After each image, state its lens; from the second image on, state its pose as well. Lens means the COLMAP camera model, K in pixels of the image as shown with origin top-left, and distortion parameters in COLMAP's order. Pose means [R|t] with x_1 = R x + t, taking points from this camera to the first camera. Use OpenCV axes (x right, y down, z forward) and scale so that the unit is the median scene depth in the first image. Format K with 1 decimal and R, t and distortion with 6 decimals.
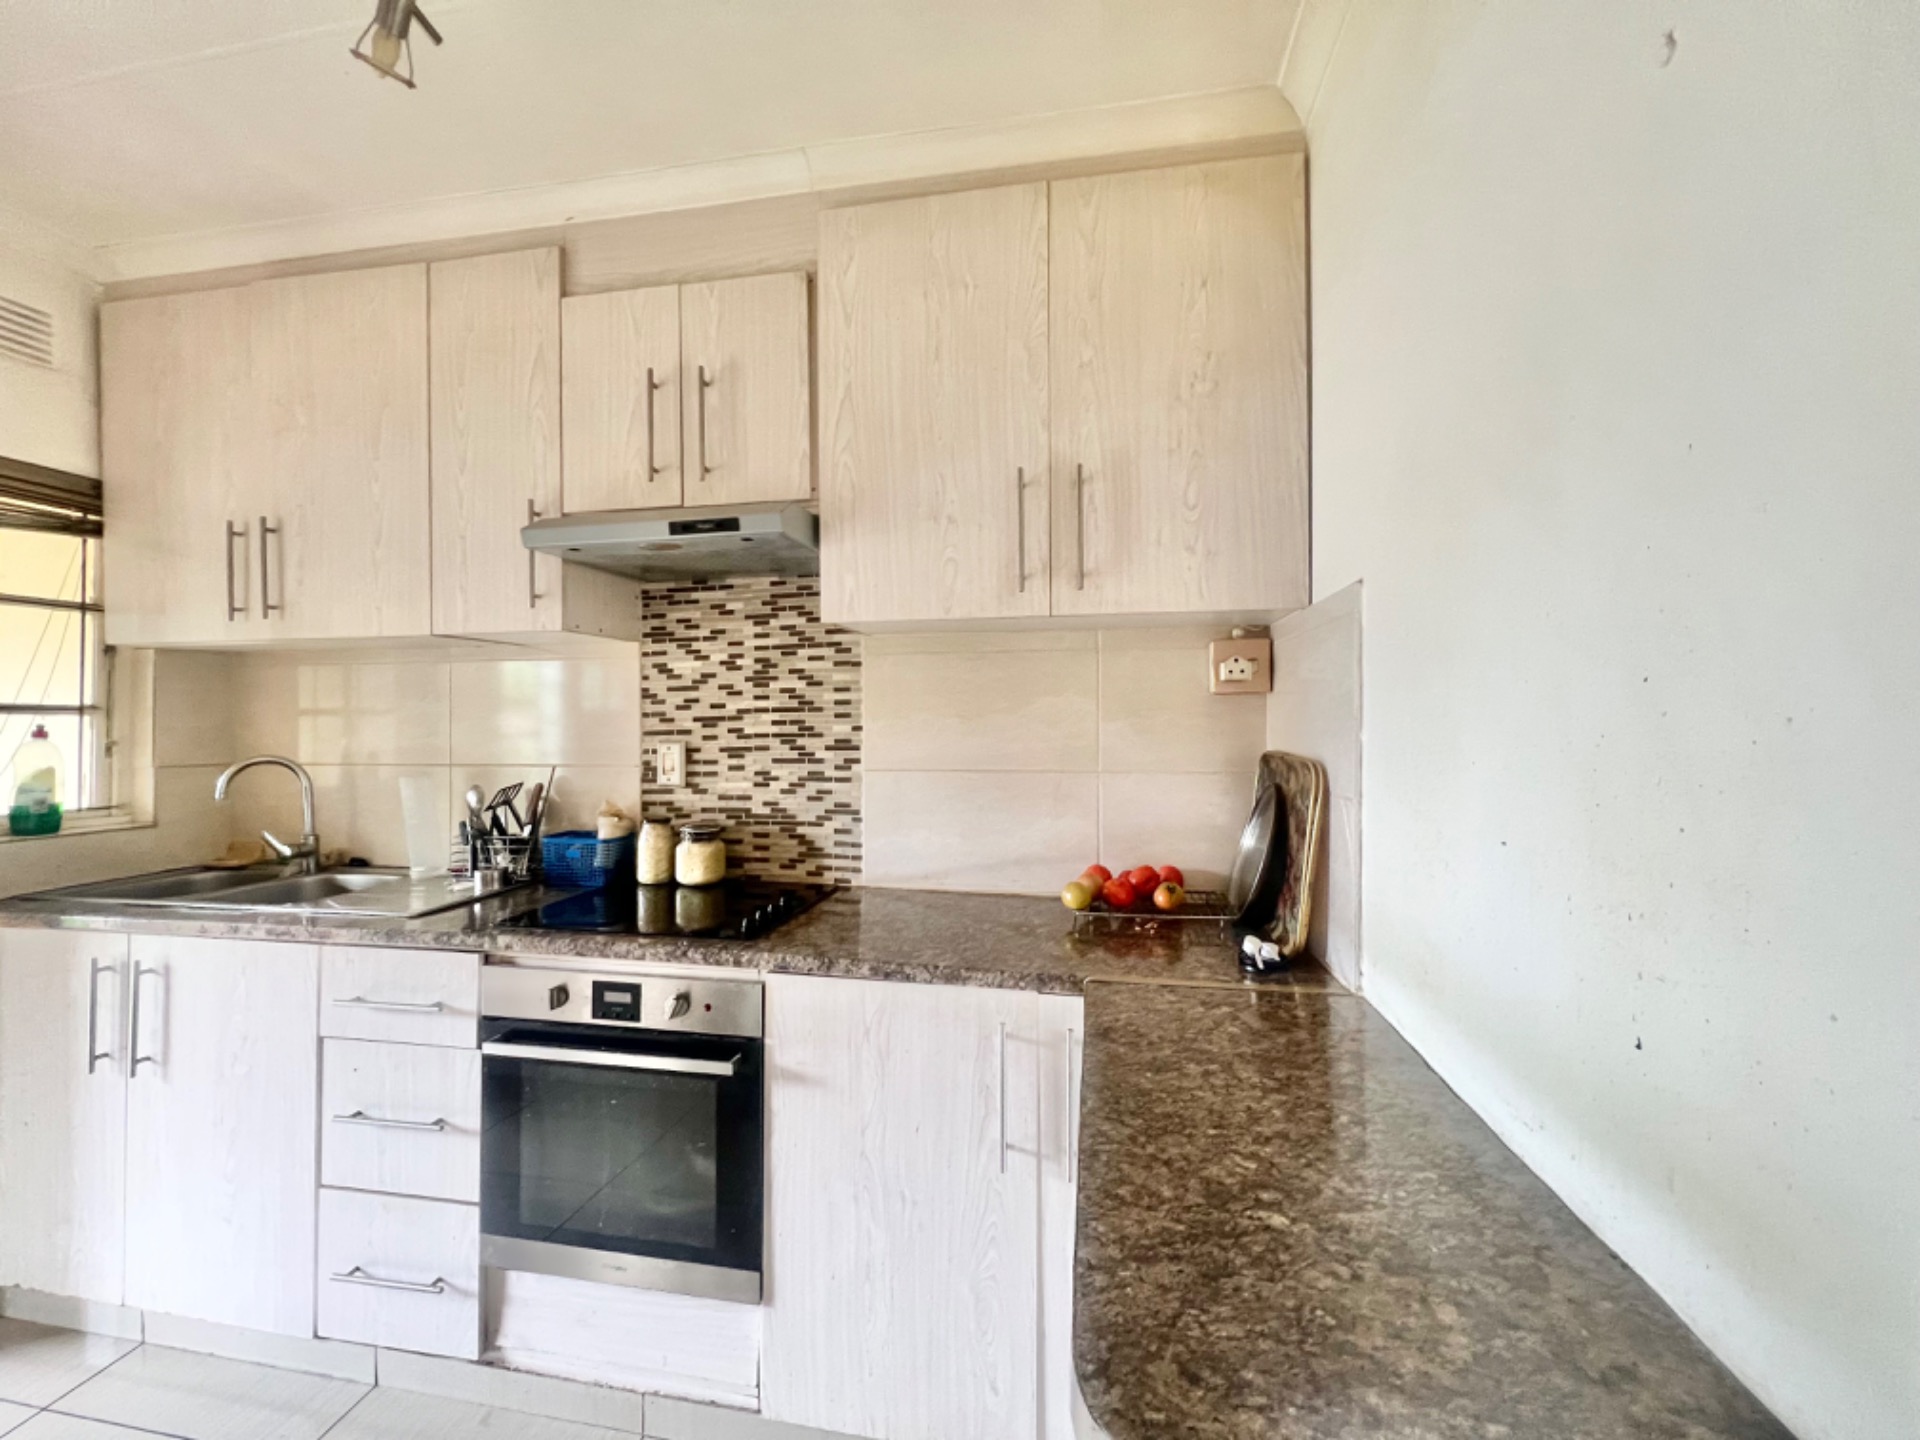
lens RADIAL K [[767.1, 0, 953.3], [0, 767.1, 718.2], [0, 0, 1]] dist [-0.004382, 0.001688]
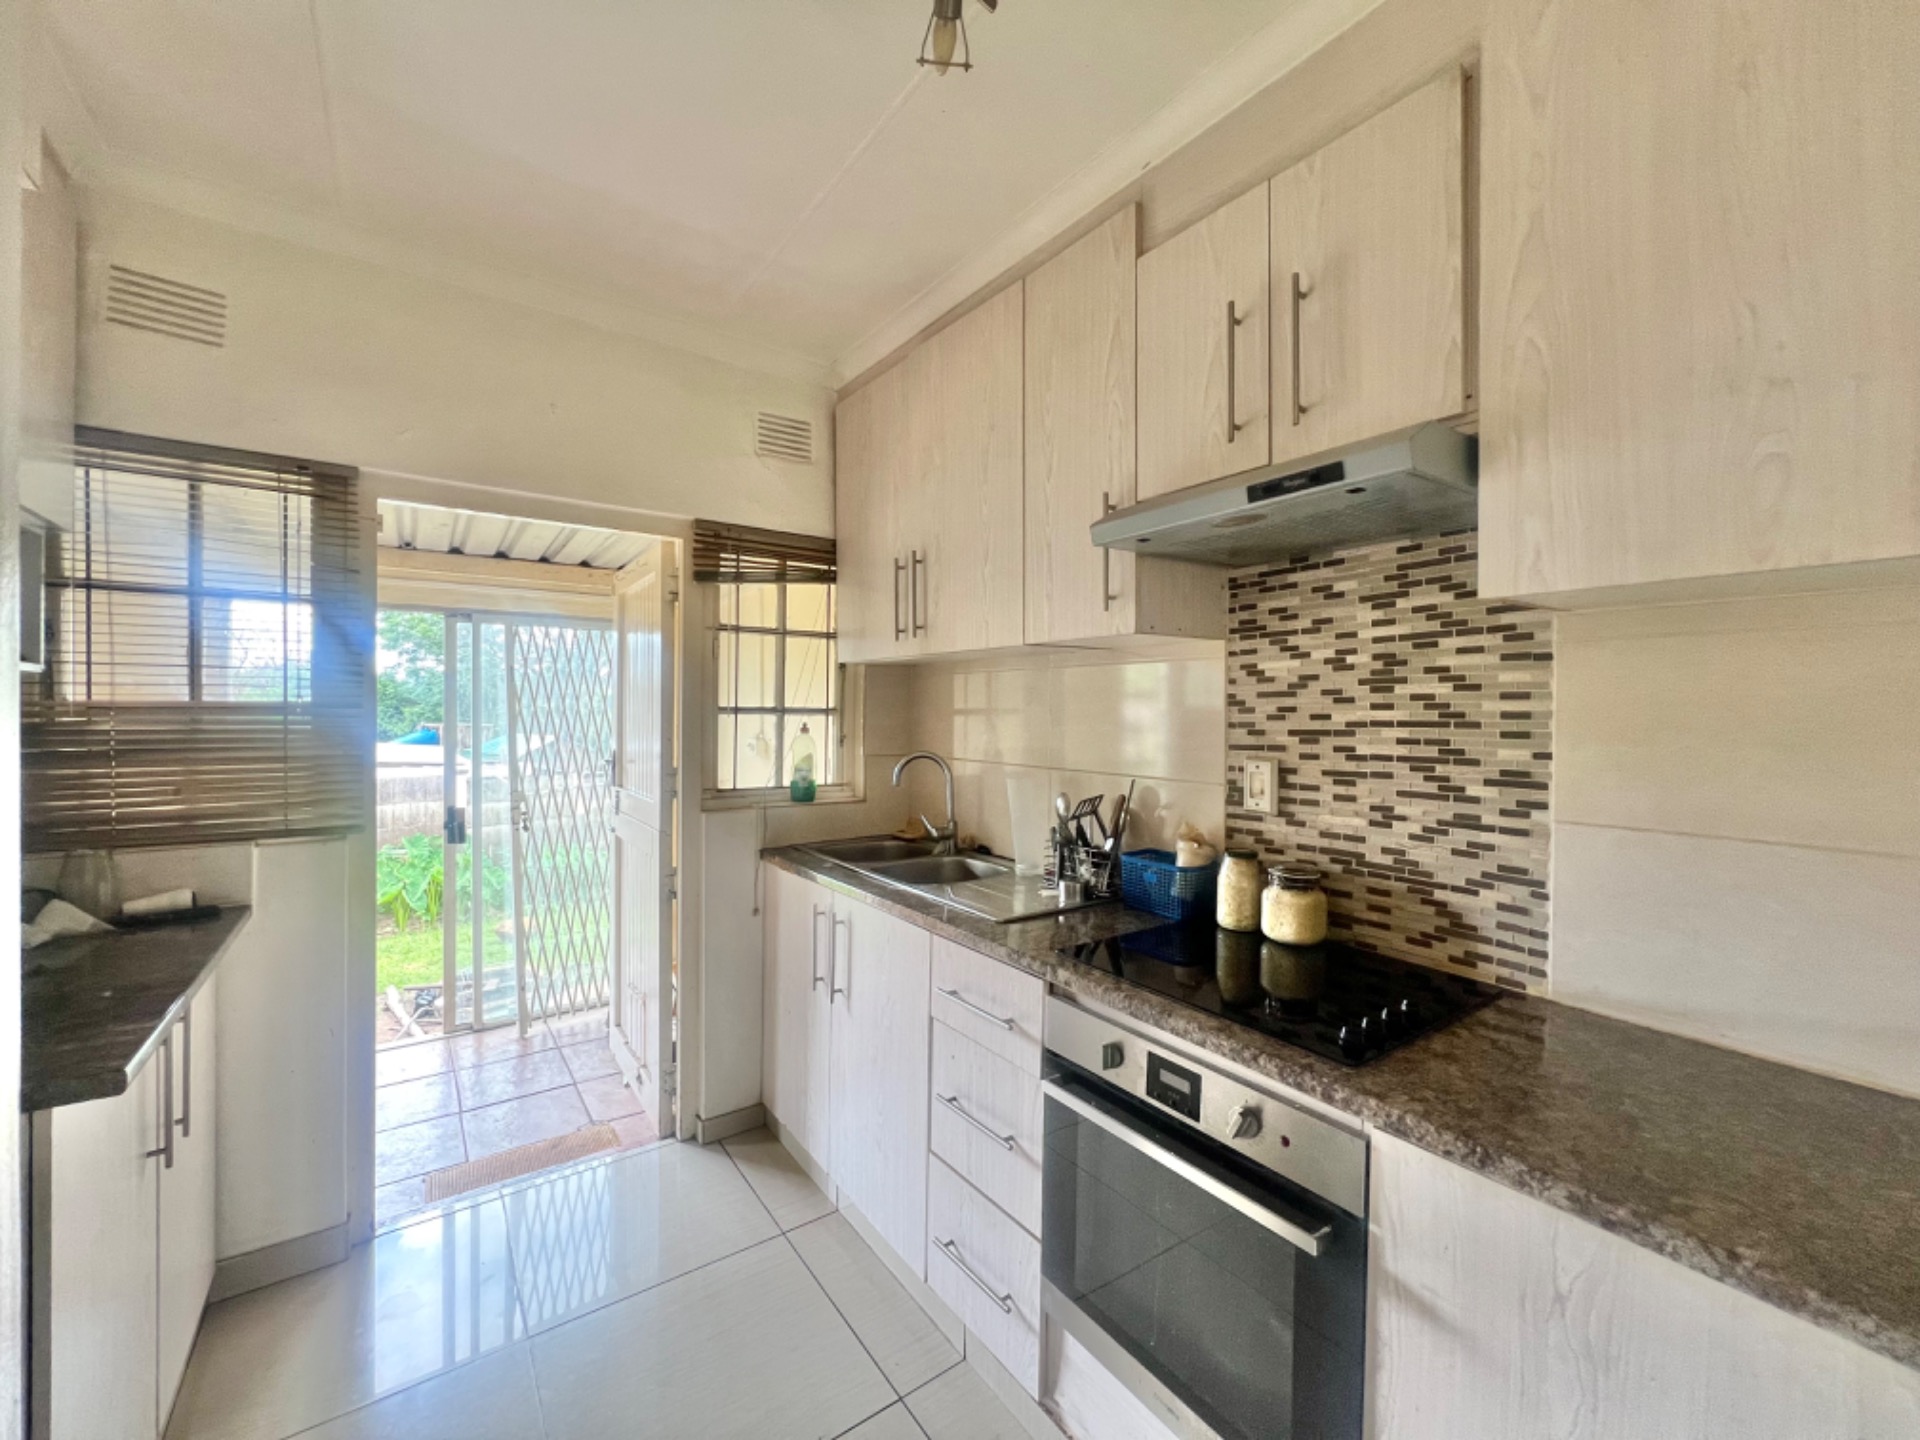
lens RADIAL K [[767.3, 0, 956.8], [0, 767.3, 714.2], [0, 0, 1]] dist [-0.003745, 0.001162]
pose [[0.718512, 0.014913, -0.695355, -0.036503], [-0.007549, 0.999878, 0.013643, -0.031666], [0.695474, -0.004554, 0.718537, 0.218902]]
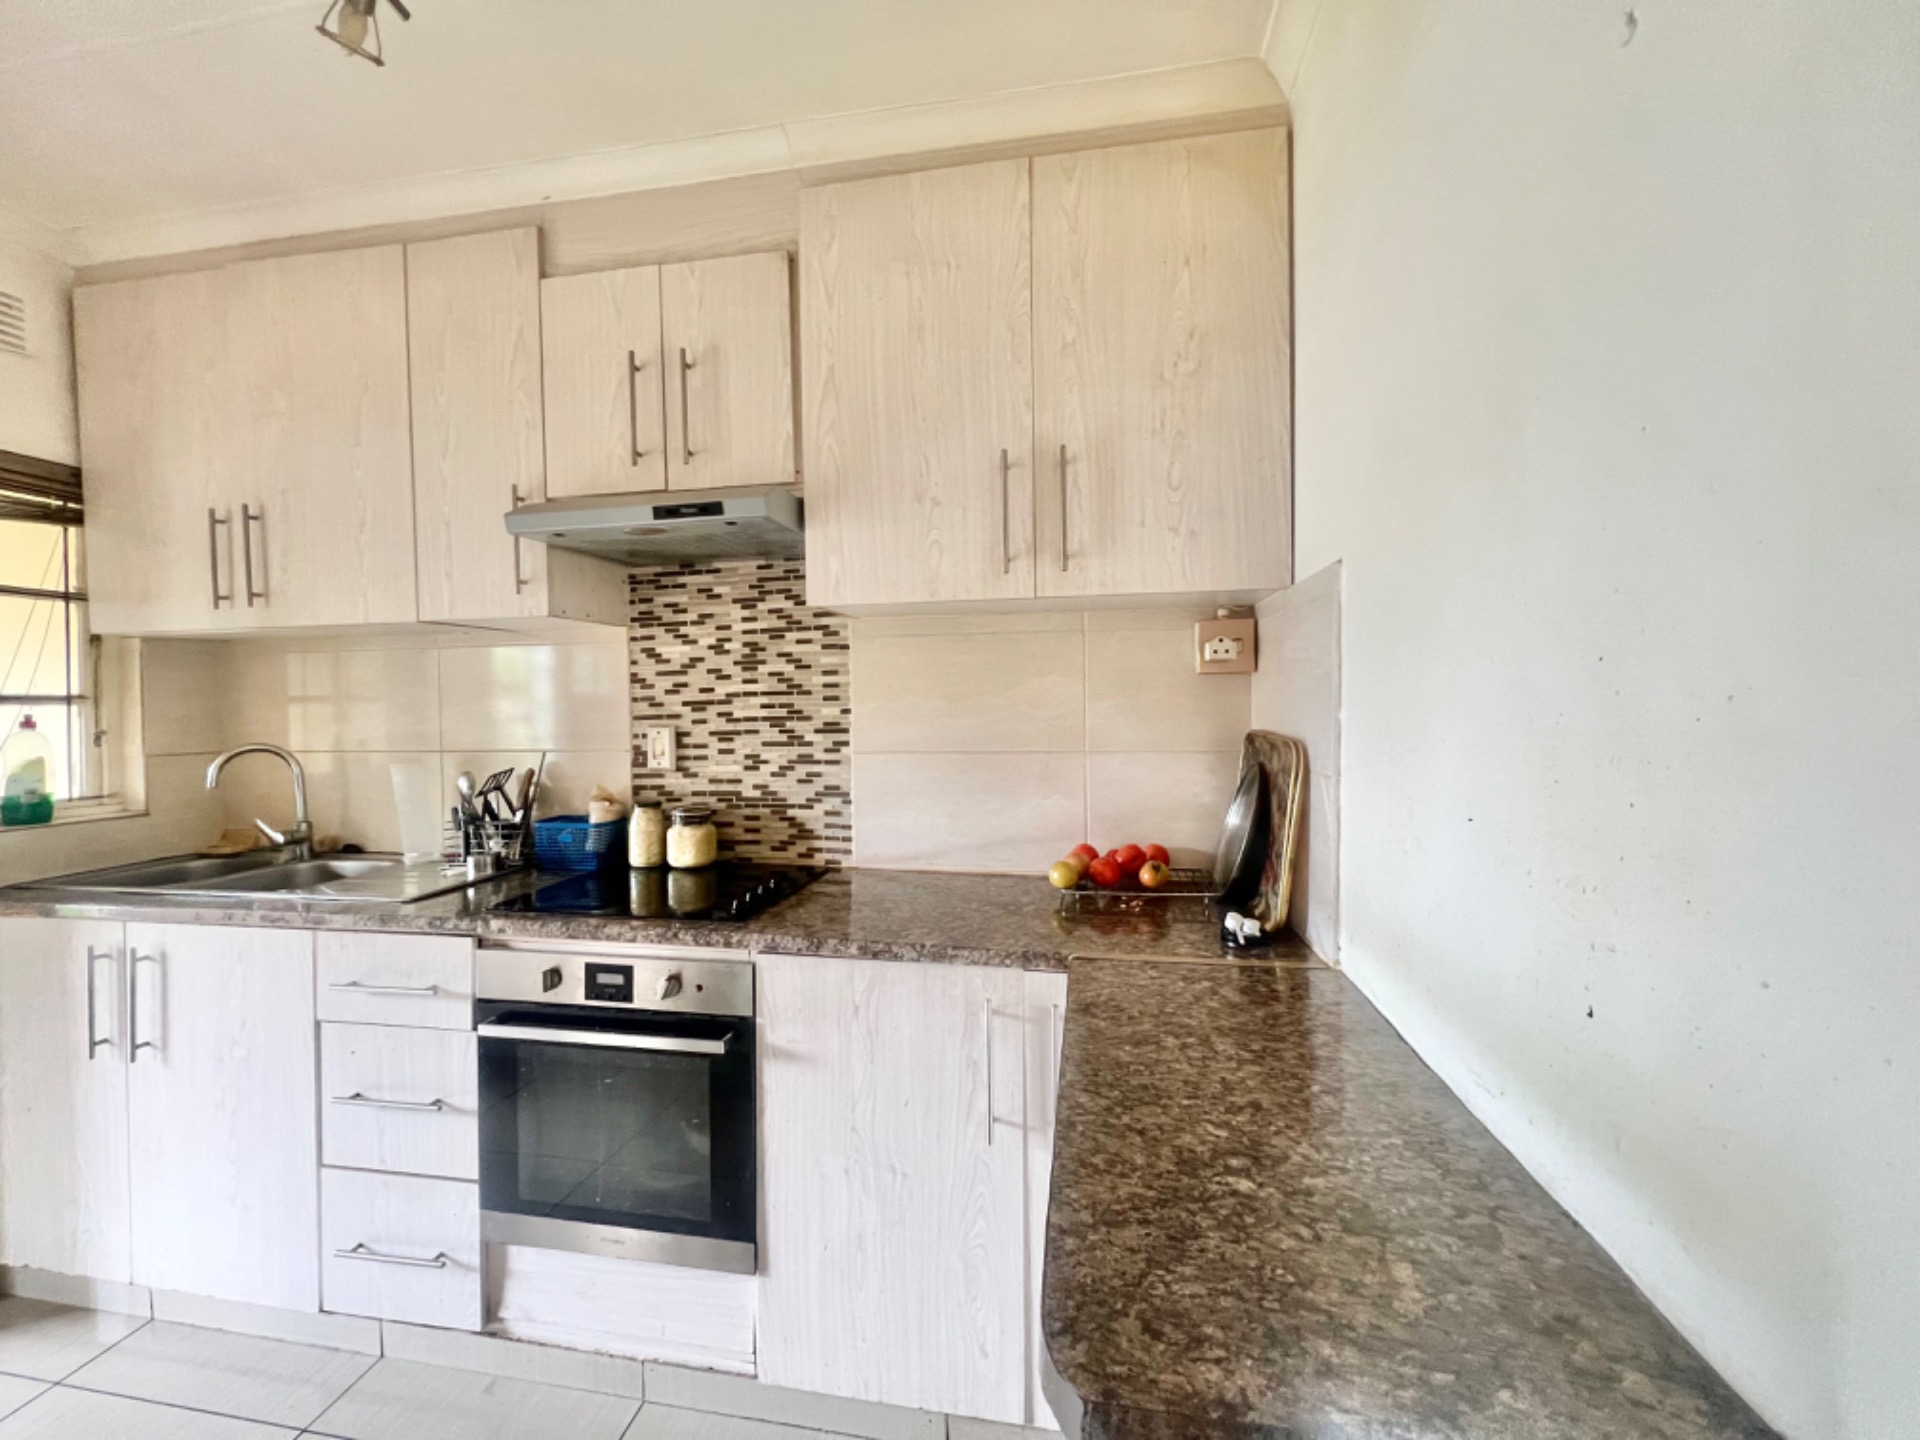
lens RADIAL K [[767.1, 0, 953.1], [0, 767.1, 718.2], [0, 0, 1]] dist [-0.004382, 0.001688]
pose [[0.999948, -0.008966, 0.004930, 0.011863], [0.008840, 0.999648, 0.025008, -0.001549], [-0.005153, -0.024963, 0.999675, -0.006327]]
